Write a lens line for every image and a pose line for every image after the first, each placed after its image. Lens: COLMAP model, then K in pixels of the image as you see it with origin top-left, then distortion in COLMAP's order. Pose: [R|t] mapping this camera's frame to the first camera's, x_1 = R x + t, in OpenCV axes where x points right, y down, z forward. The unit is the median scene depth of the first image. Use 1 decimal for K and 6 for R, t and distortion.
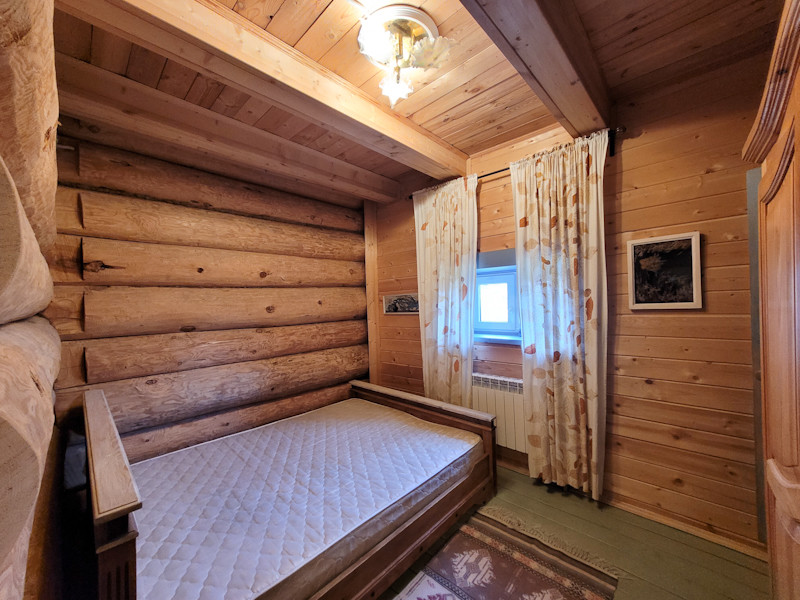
lens RADIAL K [[313.1, 0, 405.7], [0, 313.1, 306.0], [0, 0, 1]] dist [0.012446, -0.001966]
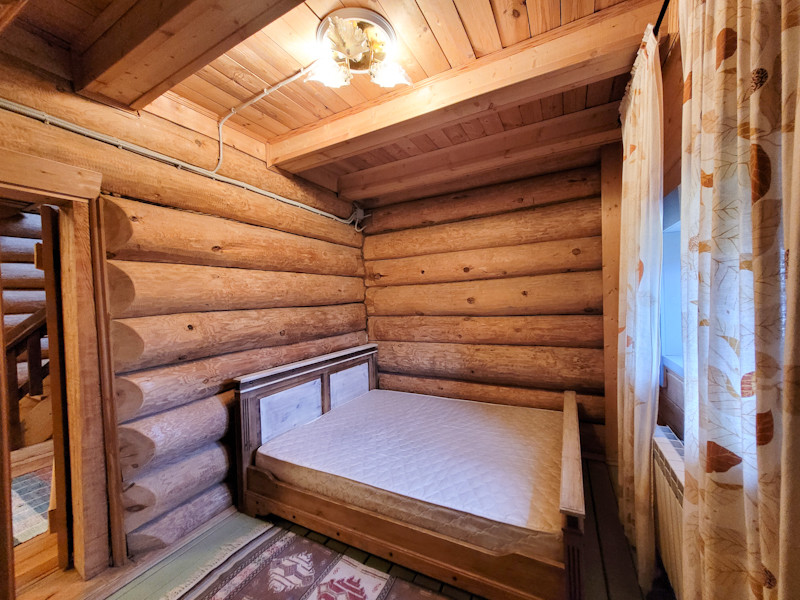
lens RADIAL K [[313.1, 0, 405.7], [0, 313.1, 306.0], [0, 0, 1]] dist [0.012446, -0.001966]
pose [[0.269920, 0.032570, -0.962332, 0.583023], [0.016387, 0.999128, 0.038412, -0.016149], [0.962743, -0.026138, 0.269151, 0.484068]]
